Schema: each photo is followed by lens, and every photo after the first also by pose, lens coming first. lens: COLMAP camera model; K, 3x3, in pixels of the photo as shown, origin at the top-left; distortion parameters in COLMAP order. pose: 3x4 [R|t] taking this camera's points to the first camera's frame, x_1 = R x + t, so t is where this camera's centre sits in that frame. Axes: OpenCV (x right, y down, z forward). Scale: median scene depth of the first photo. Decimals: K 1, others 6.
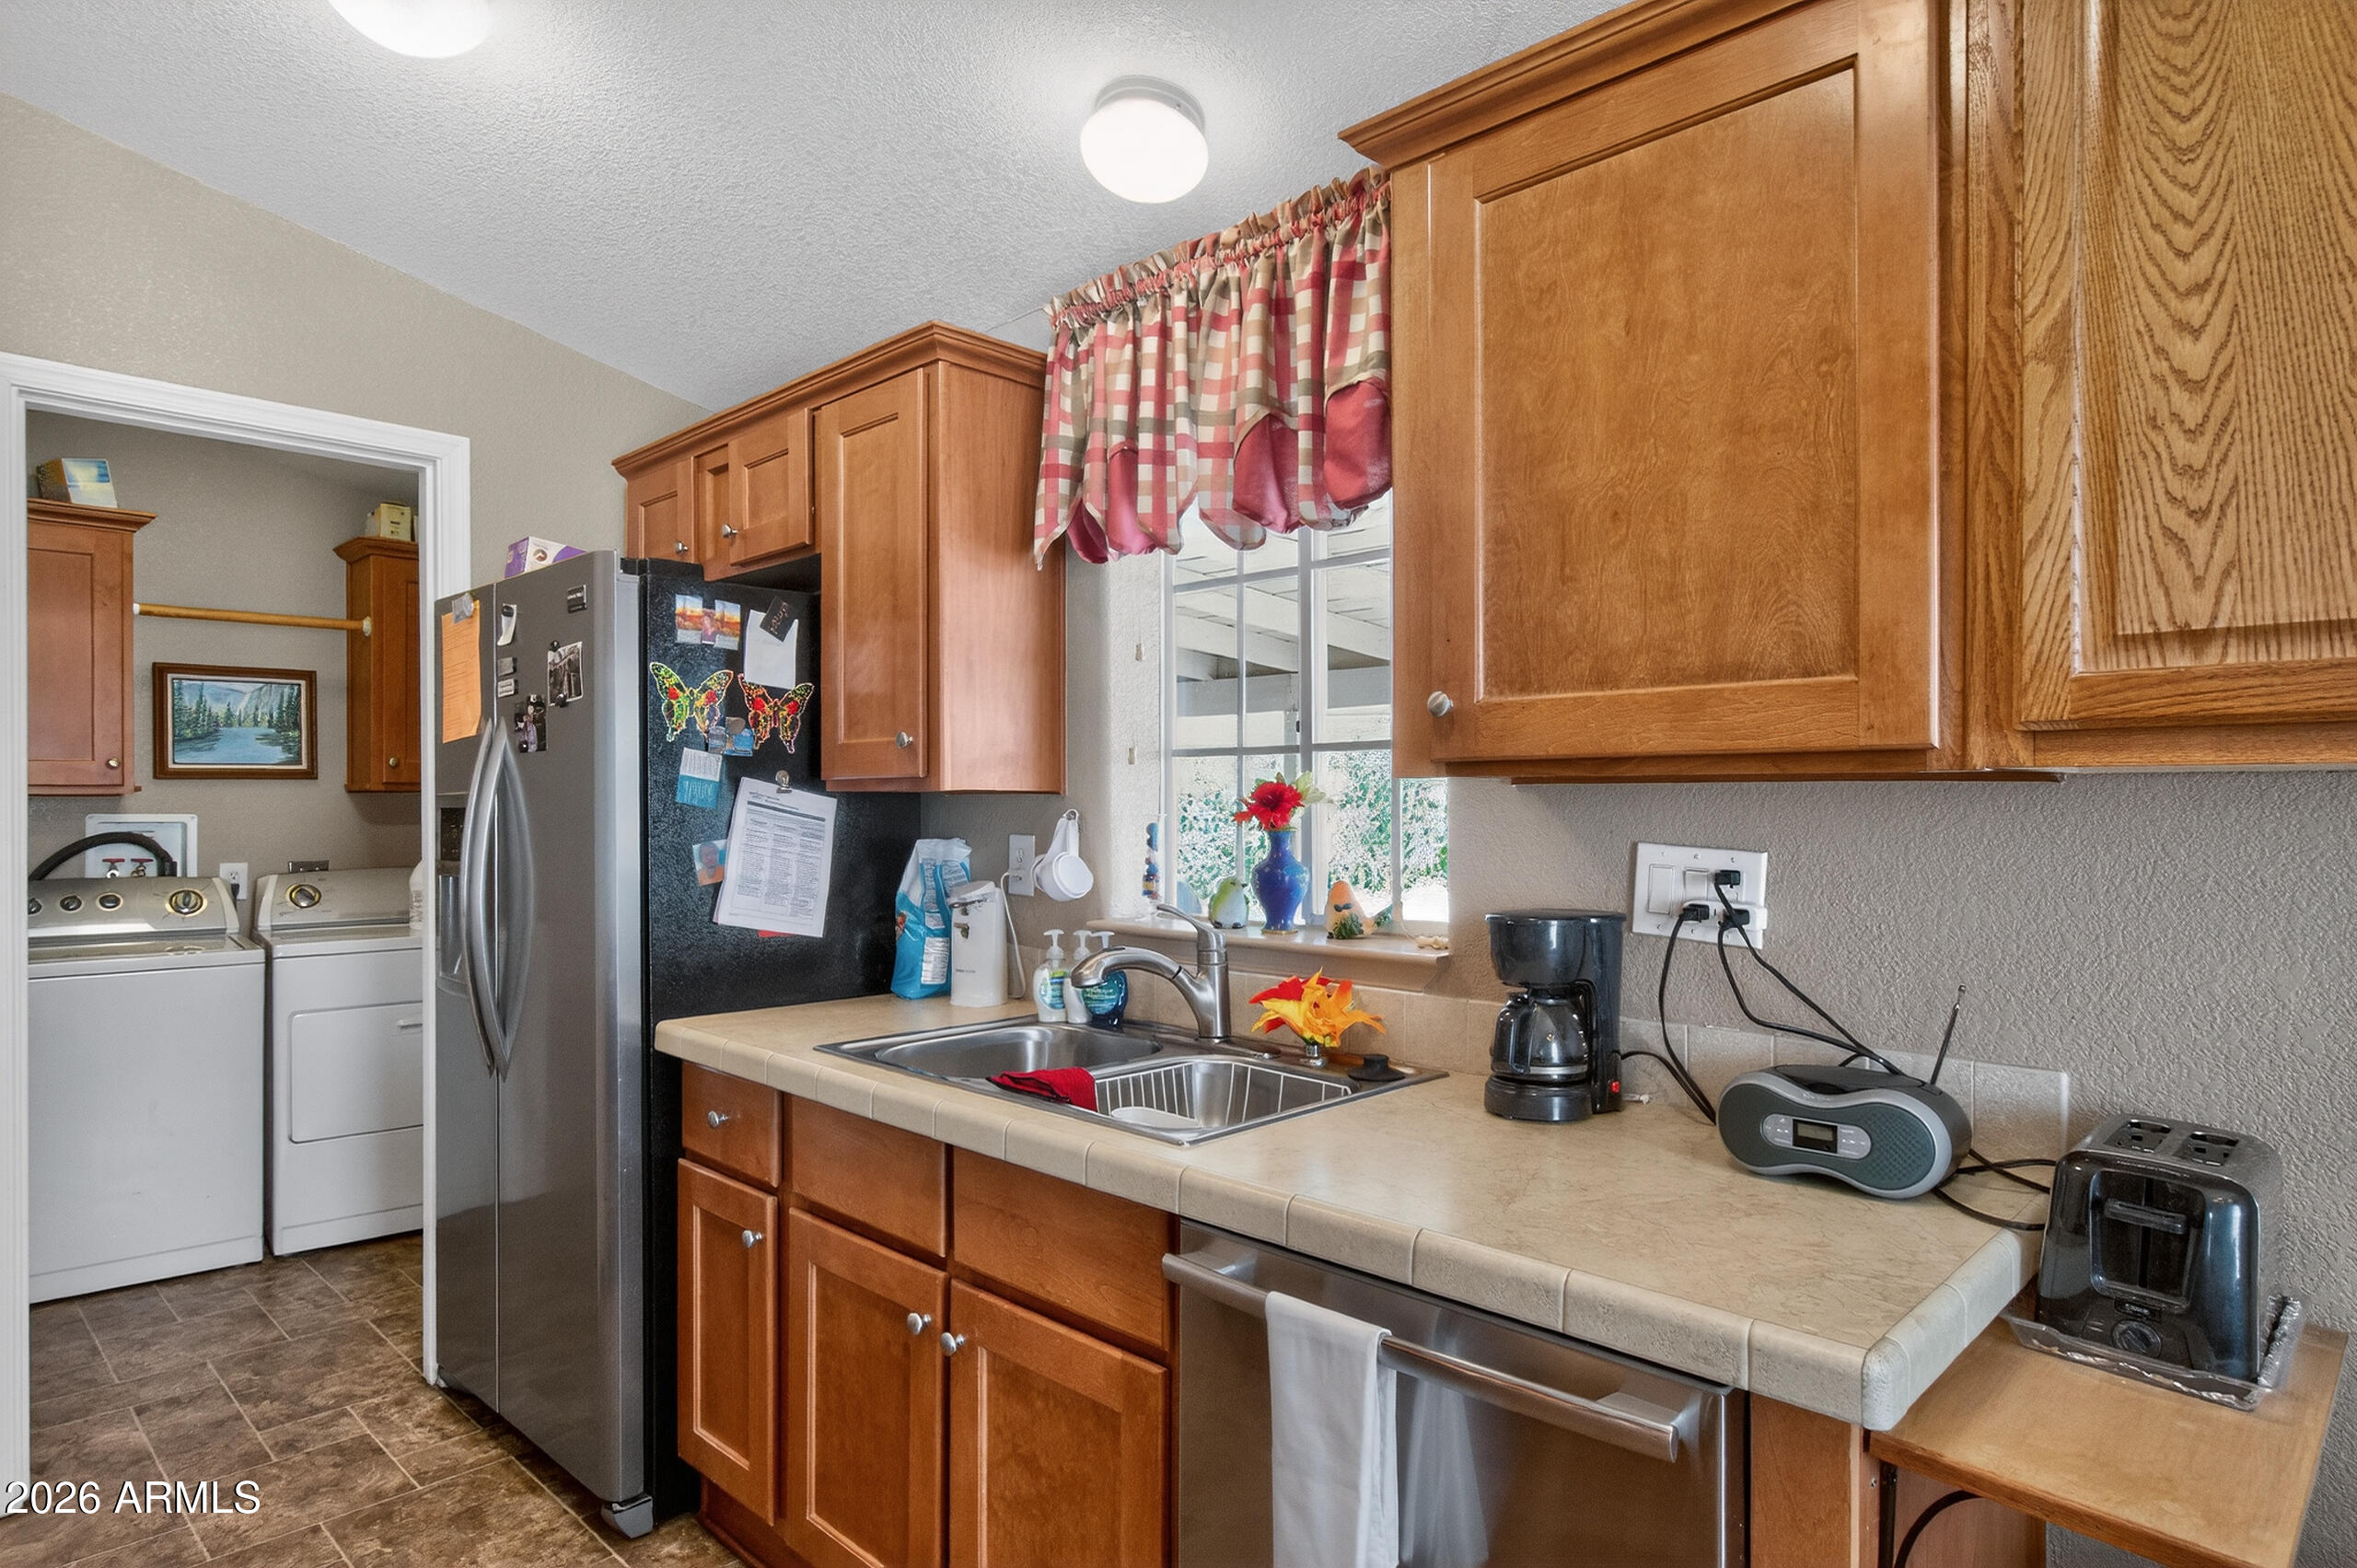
lens RADIAL K [[1308.8, 0, 1171.3], [0, 1308.8, 792.6], [0, 0, 1]] dist [-0.001023, 0.000570]
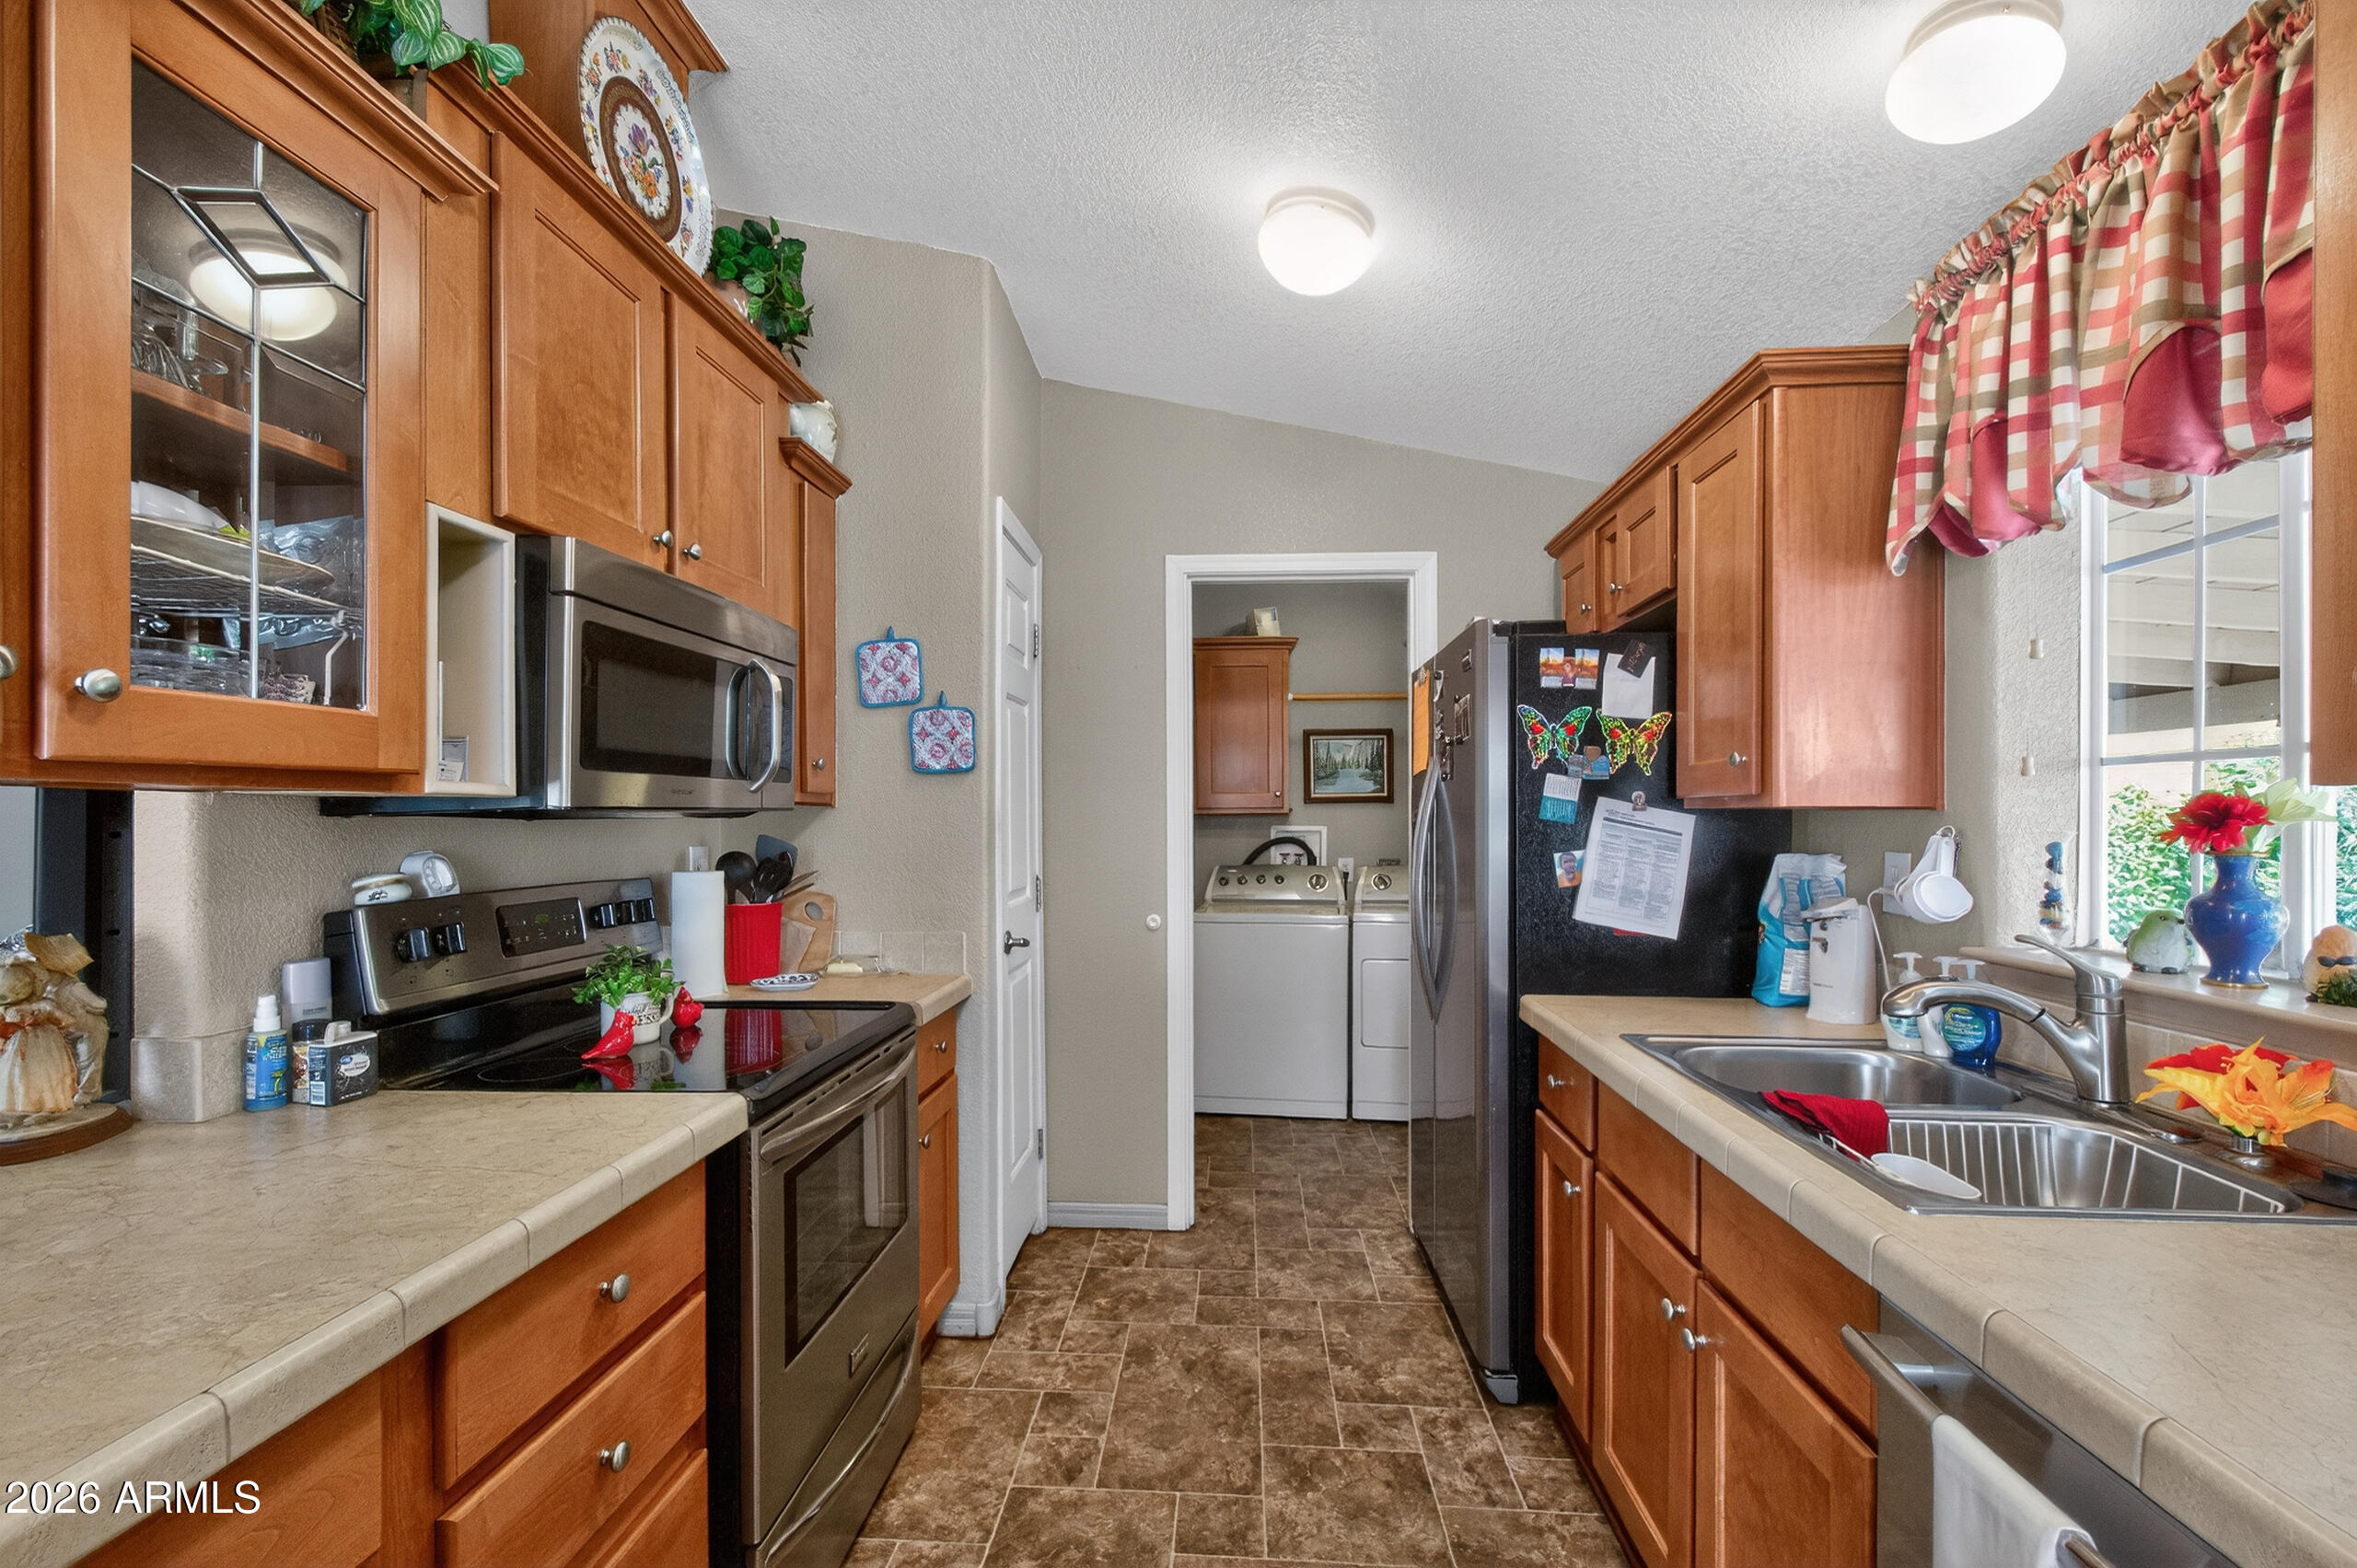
lens RADIAL K [[1028.3, 0, 1170.6], [0, 1028.3, 820.8], [0, 0, 1]] dist [0.009211, -0.005788]
pose [[0.652510, 0.002788, -0.757775, 0.124596], [0.004965, 0.999956, 0.007954, 0.000246], [0.757764, -0.008952, 0.652468, 0.108049]]
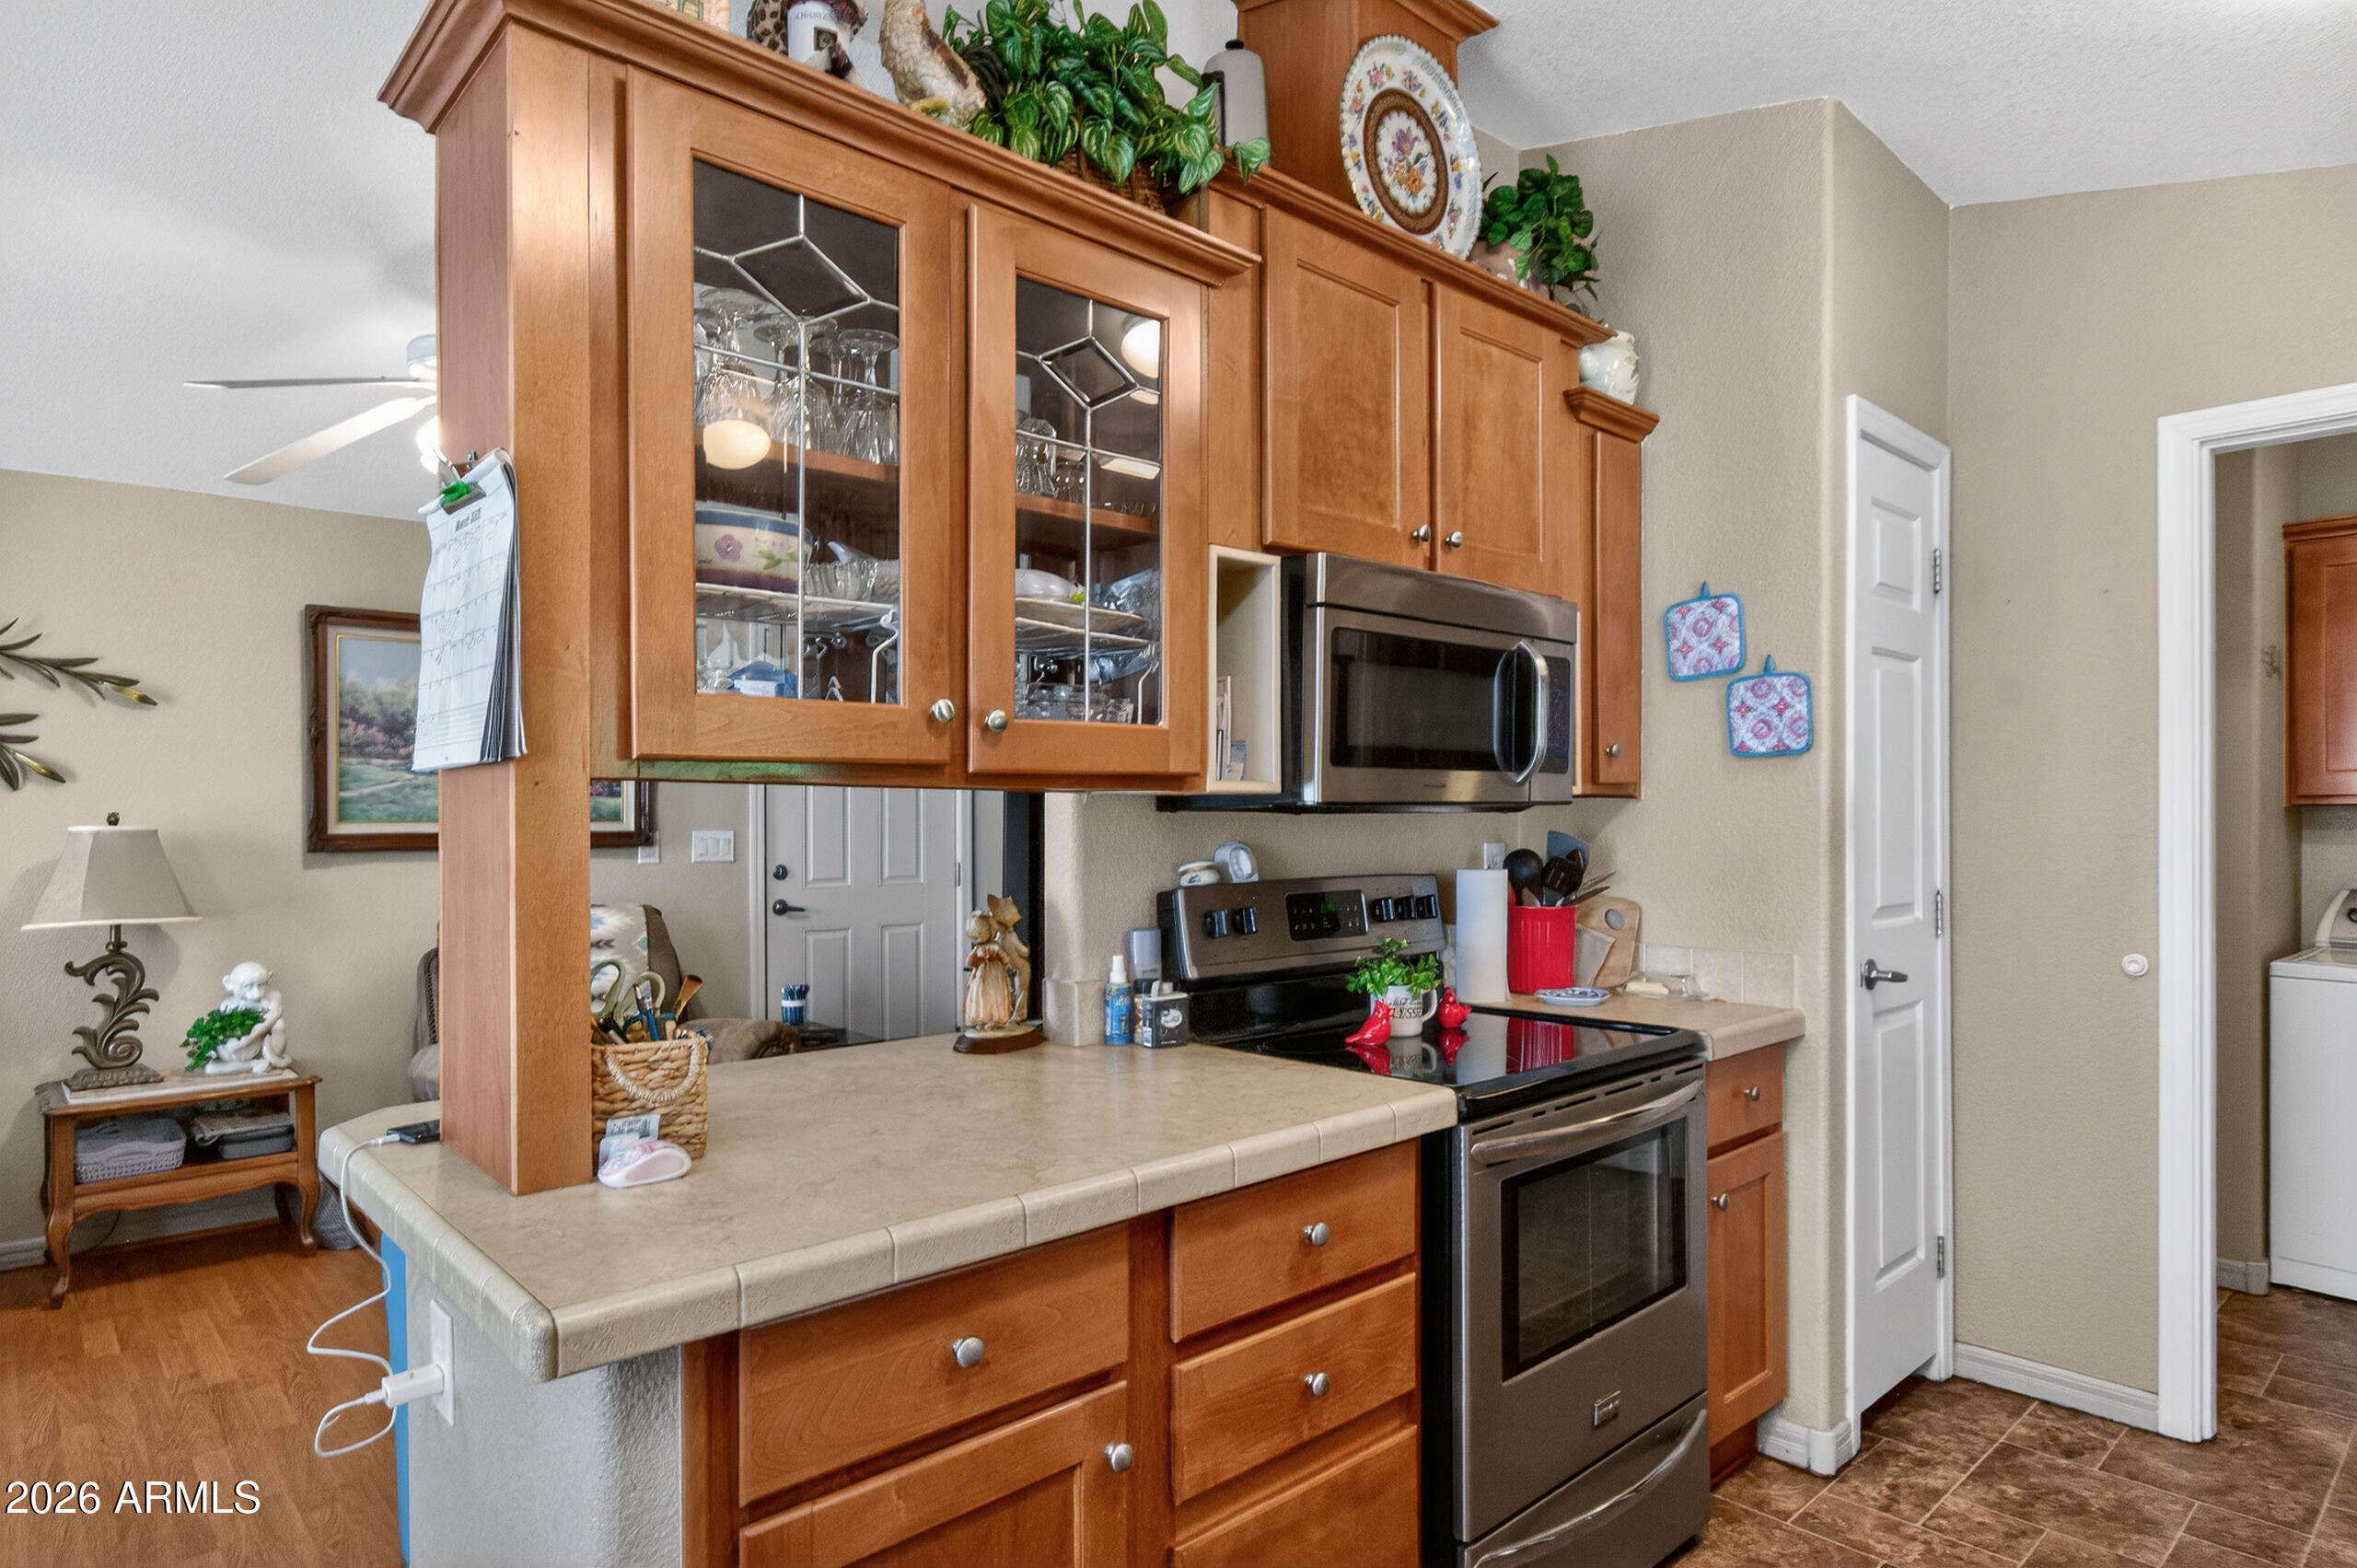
lens RADIAL K [[1304.6, 0, 1180.5], [0, 1304.6, 814.0], [0, 0, 1]] dist [-0.003587, 0.001490]
pose [[-0.041812, 0.000015, -0.999126, 0.305895], [0.008322, 0.999965, -0.000333, 0.002608], [0.999091, -0.008329, -0.041811, 0.201731]]
